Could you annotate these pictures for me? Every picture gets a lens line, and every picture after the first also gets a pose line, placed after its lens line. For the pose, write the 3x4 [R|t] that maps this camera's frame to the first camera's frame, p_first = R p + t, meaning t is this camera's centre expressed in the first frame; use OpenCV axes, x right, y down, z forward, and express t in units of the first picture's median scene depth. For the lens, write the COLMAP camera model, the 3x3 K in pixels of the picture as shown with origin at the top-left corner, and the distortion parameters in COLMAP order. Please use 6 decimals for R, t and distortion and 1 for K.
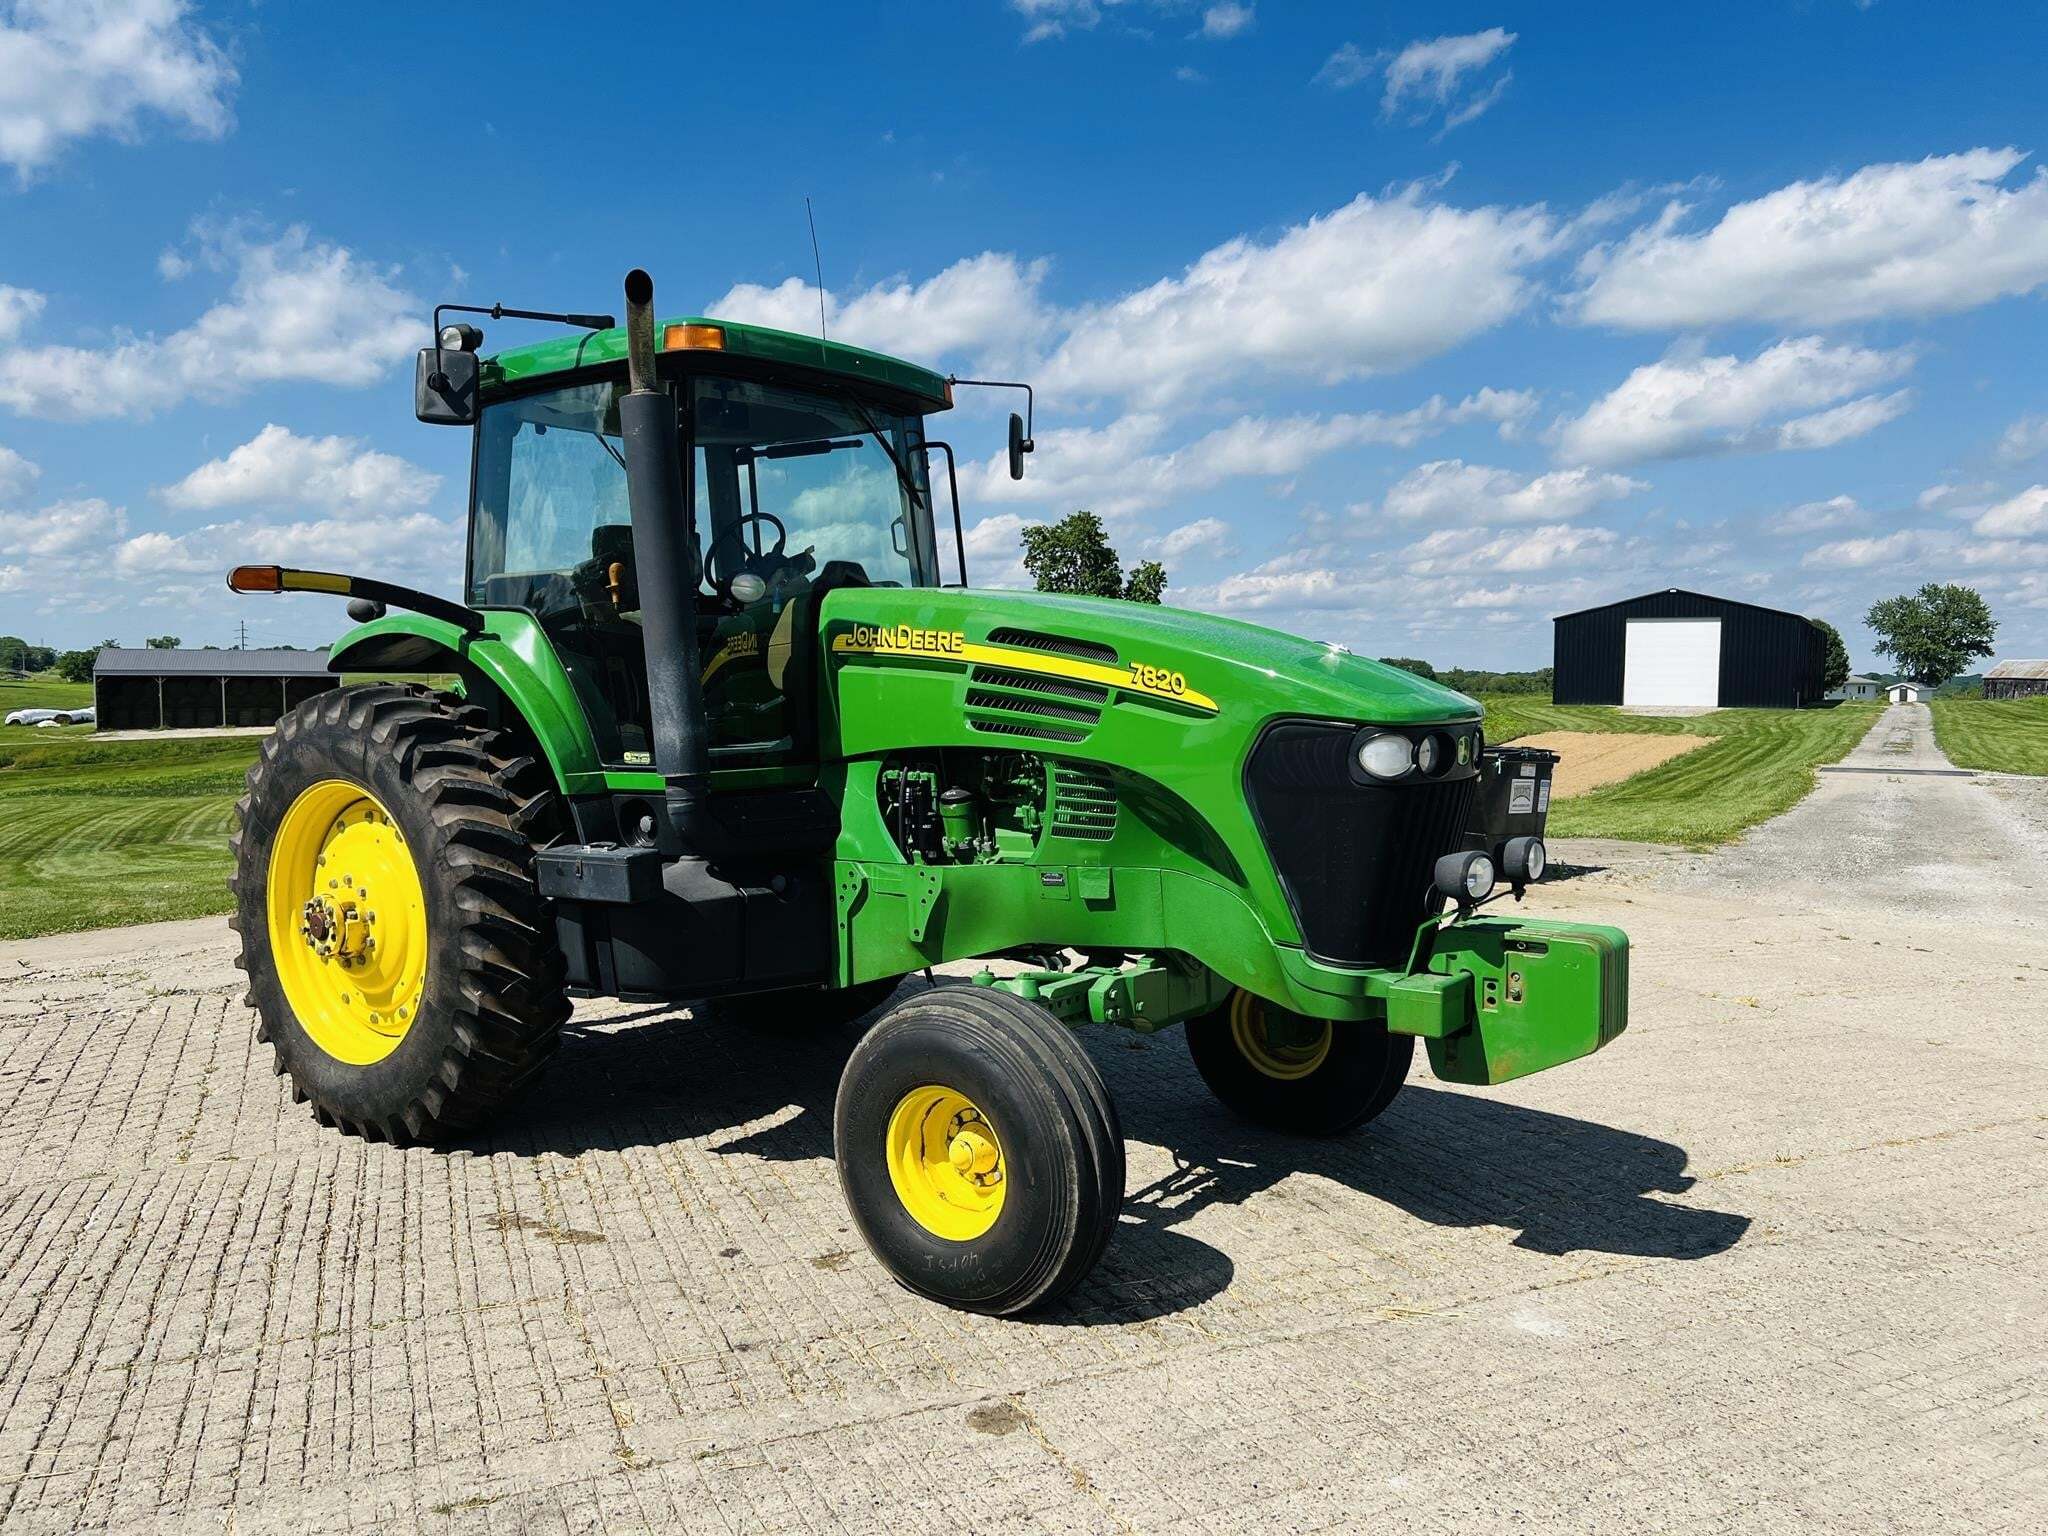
lens RADIAL K [[1538.8, 0, 1016.8], [0, 1538.8, 797.2], [0, 0, 1]] dist [0.059302, -0.063620]
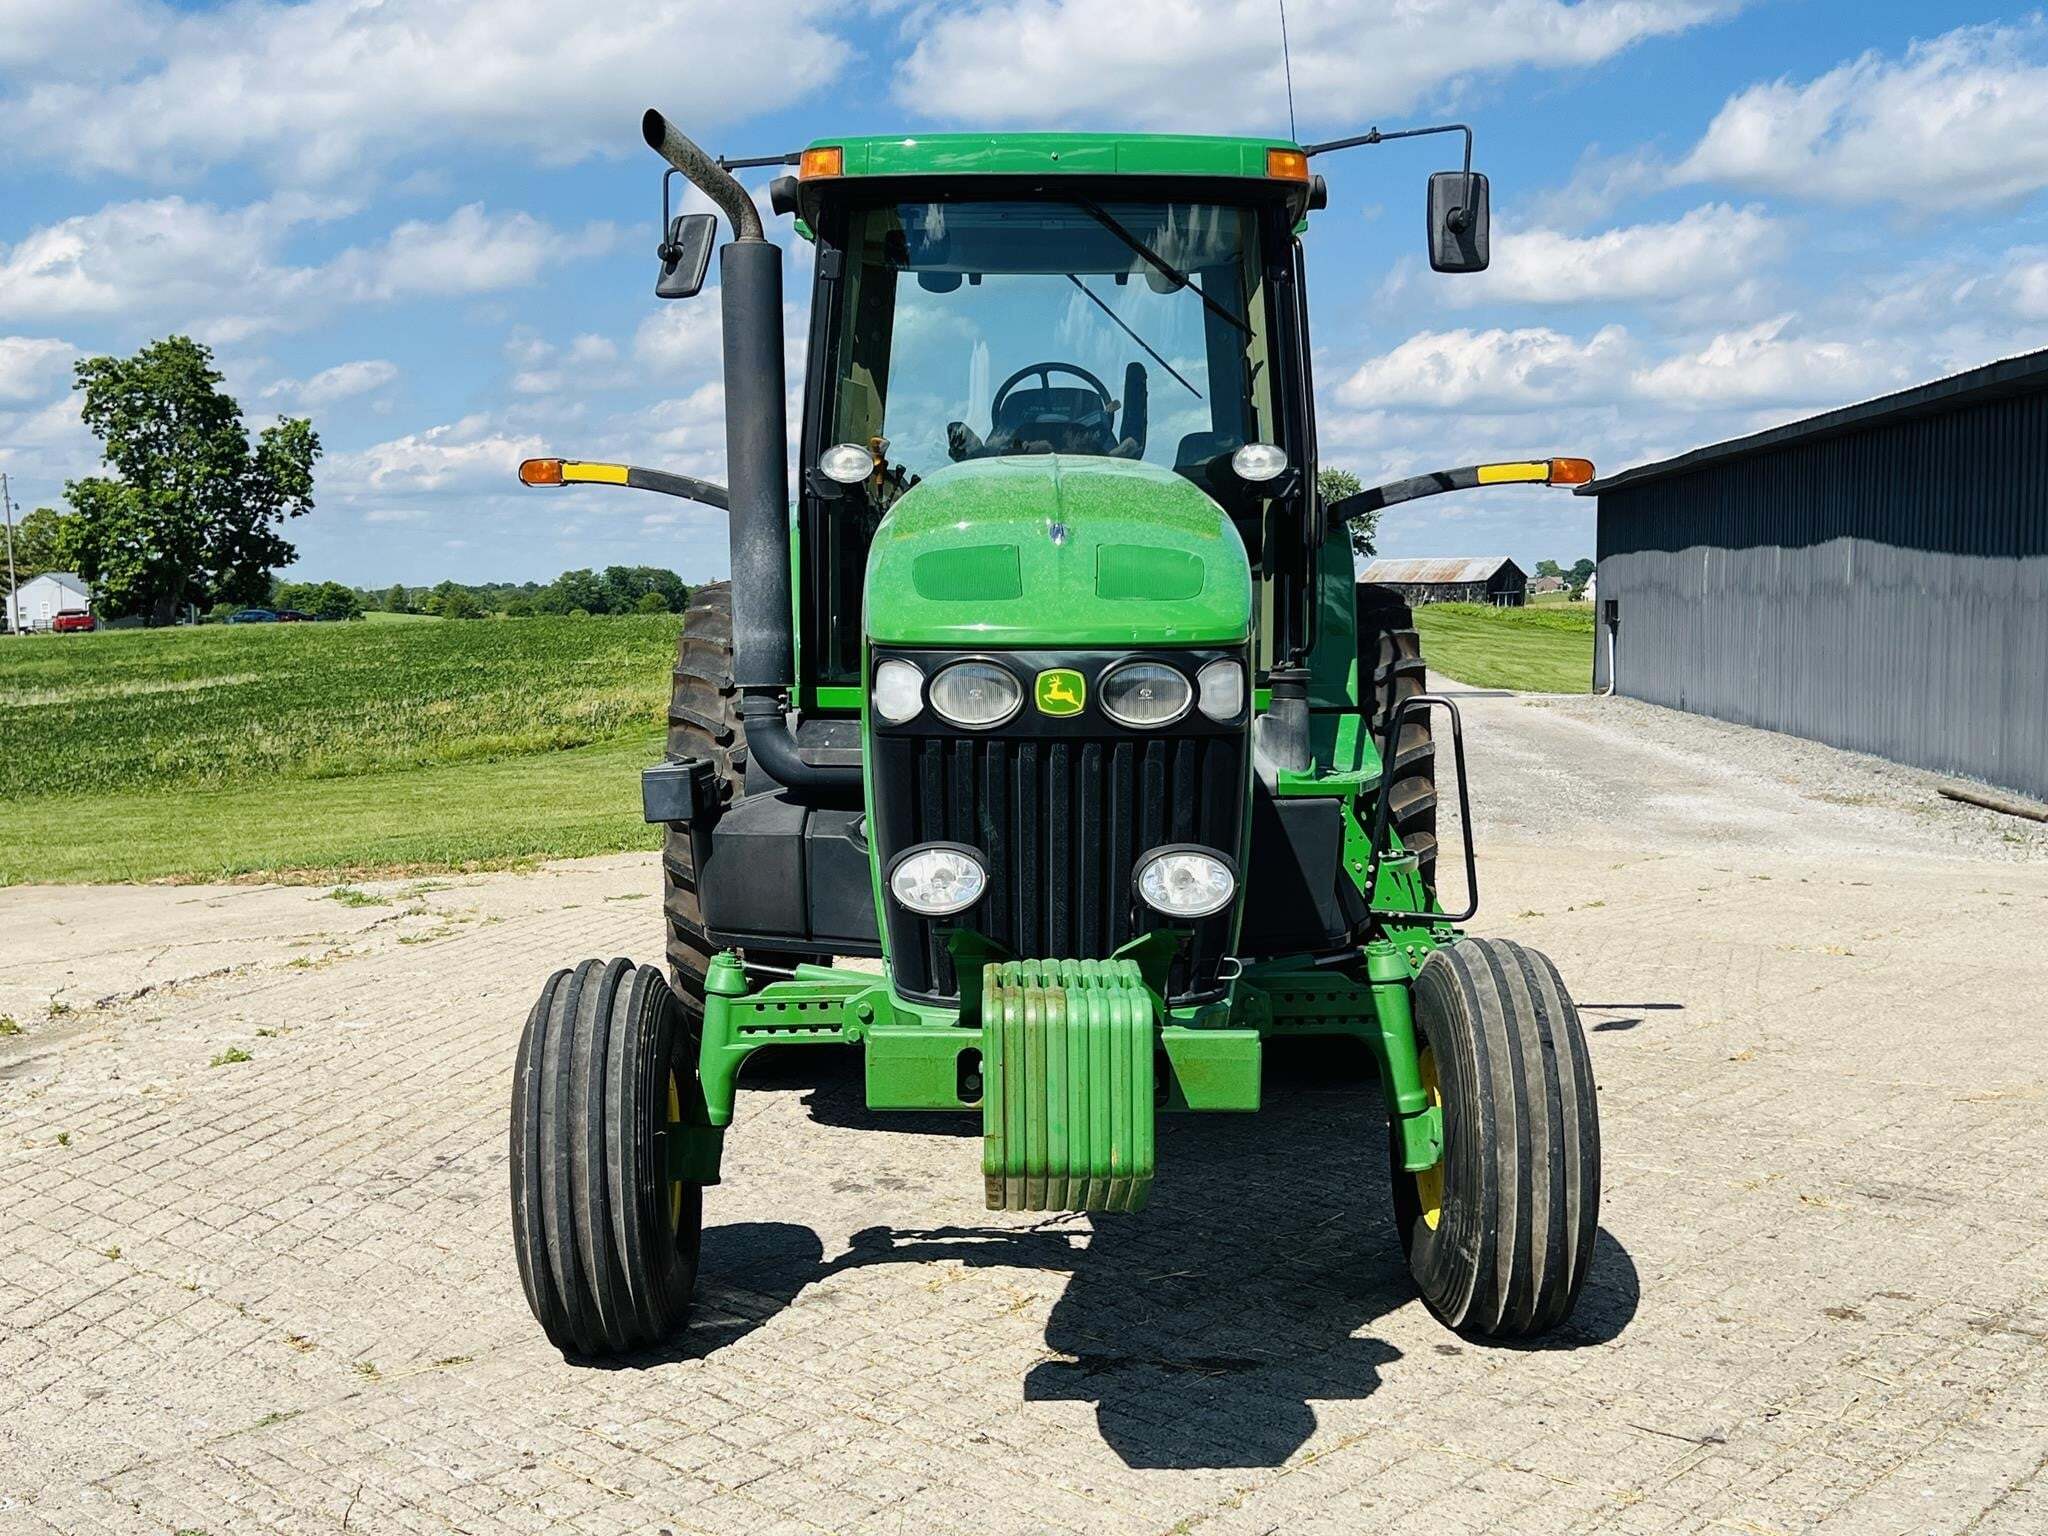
lens RADIAL K [[2247.5, 0, 1017.6], [0, 2247.5, 830.7], [0, 0, 1]] dist [0.033307, 0.000000]
pose [[0.913506, -0.059622, 0.402432, -0.645602], [0.048590, 0.998112, 0.037578, -0.000723], [-0.403912, -0.014774, 0.914678, 0.091500]]
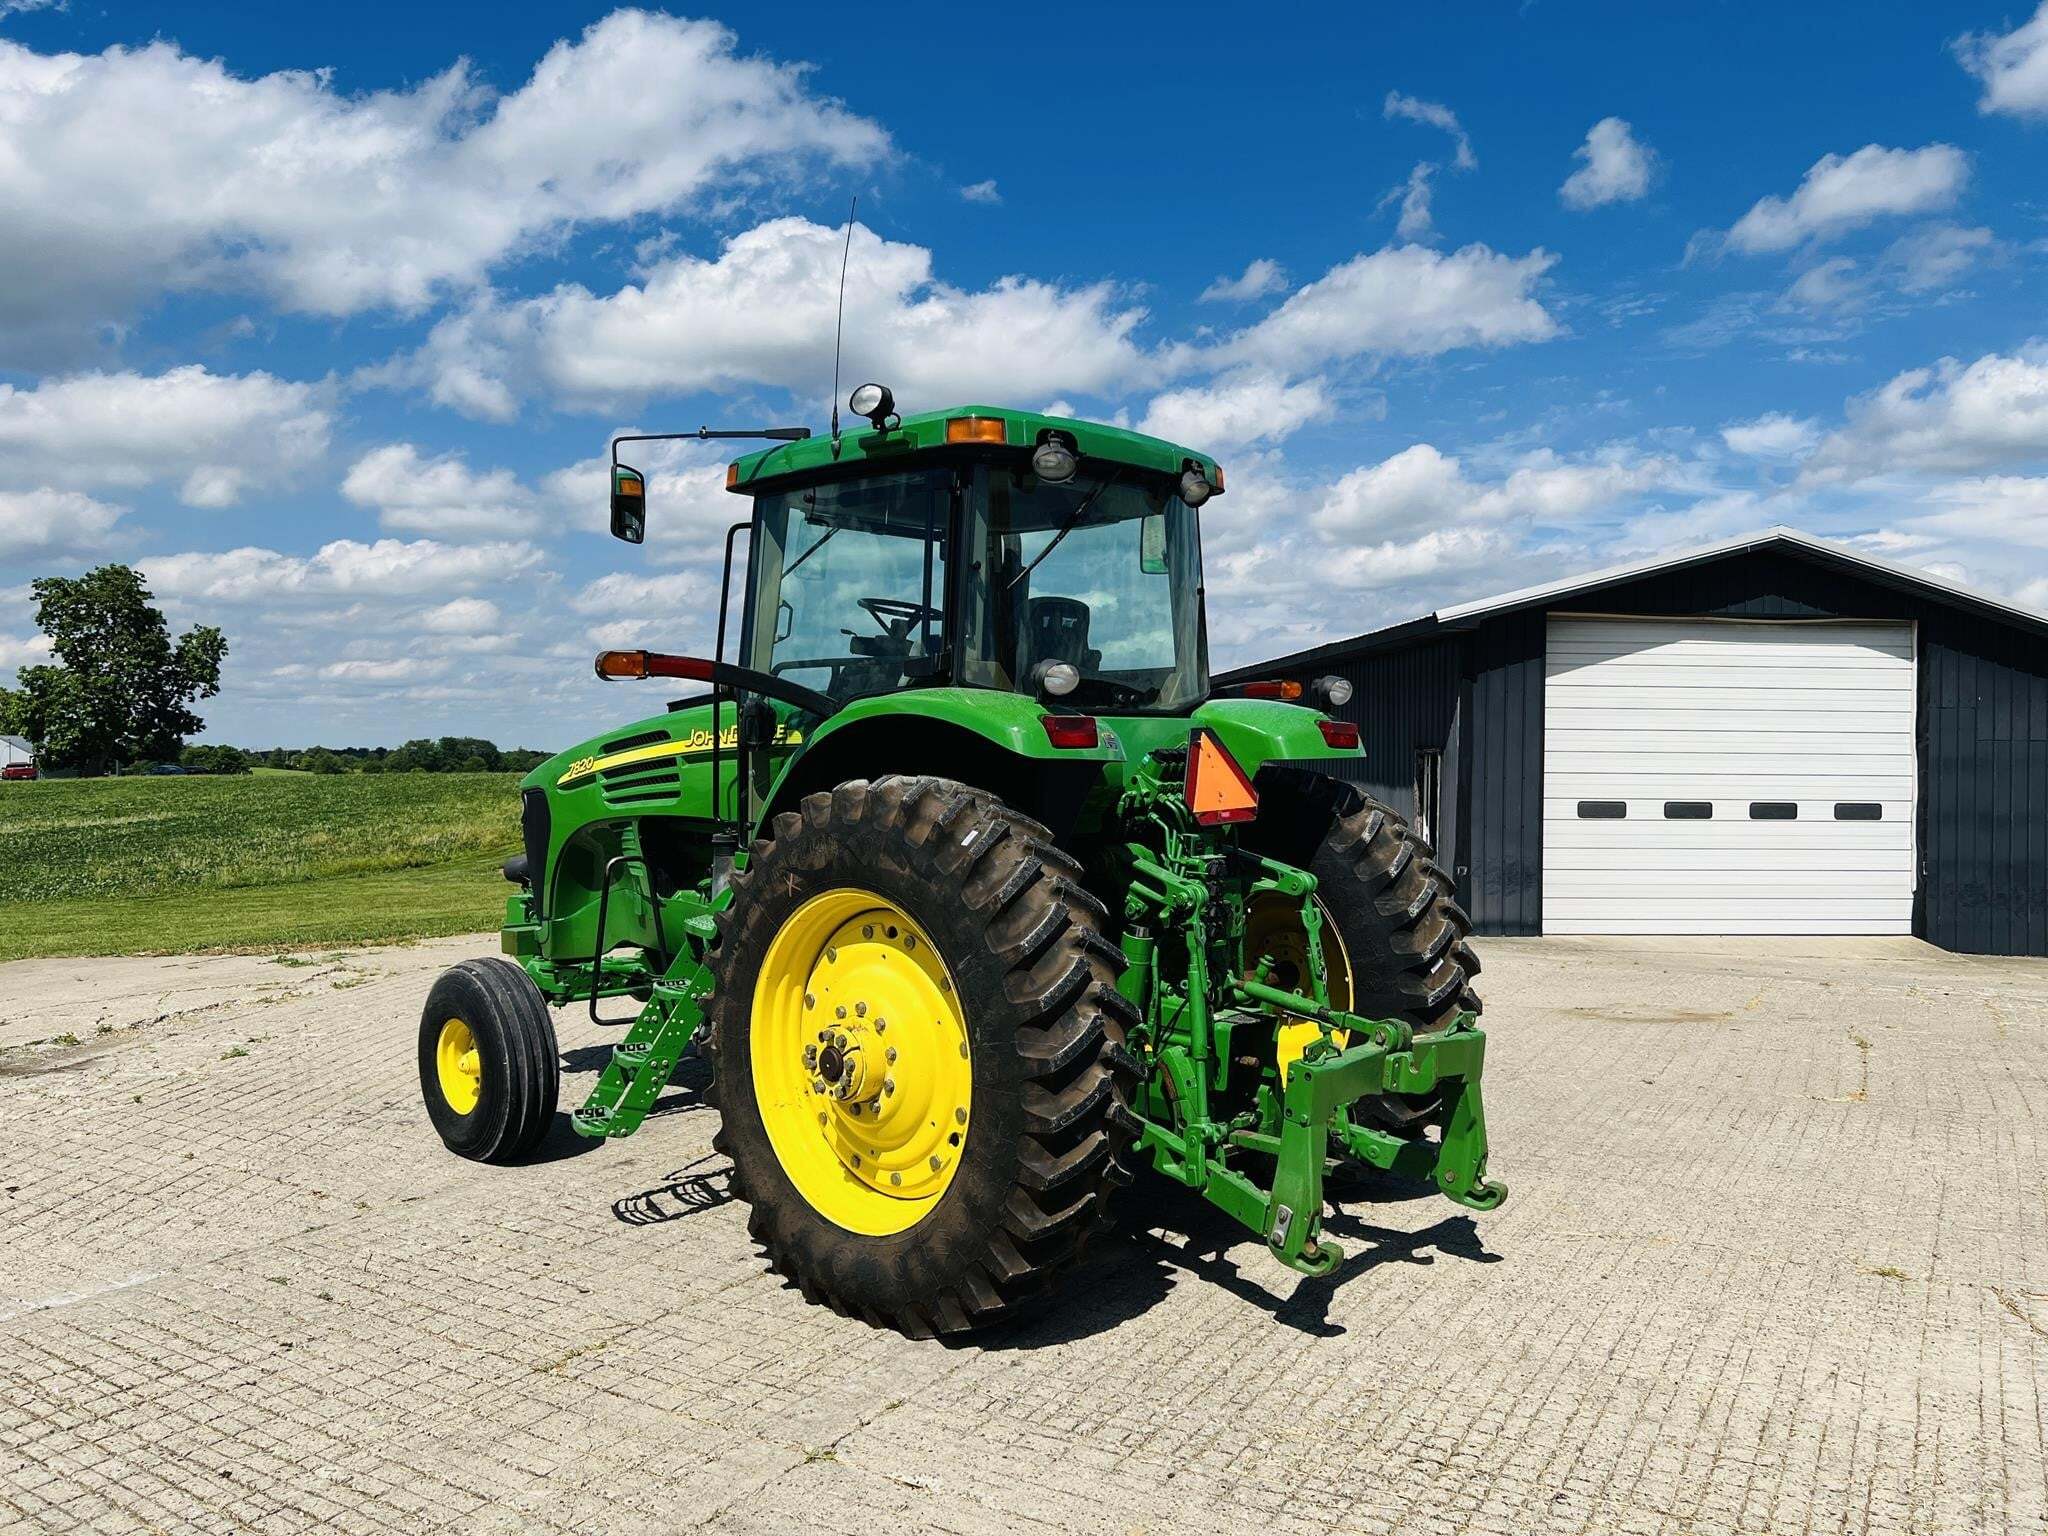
lens RADIAL K [[1538.8, 0, 1044.3], [0, 1538.8, 780.6], [0, 0, 1]] dist [0.059302, -0.063620]
pose [[0.819454, -0.007031, 0.573101, -0.765546], [0.042414, 0.997927, -0.048404, 0.007286], [-0.571573, 0.063972, 0.818054, -0.180947]]
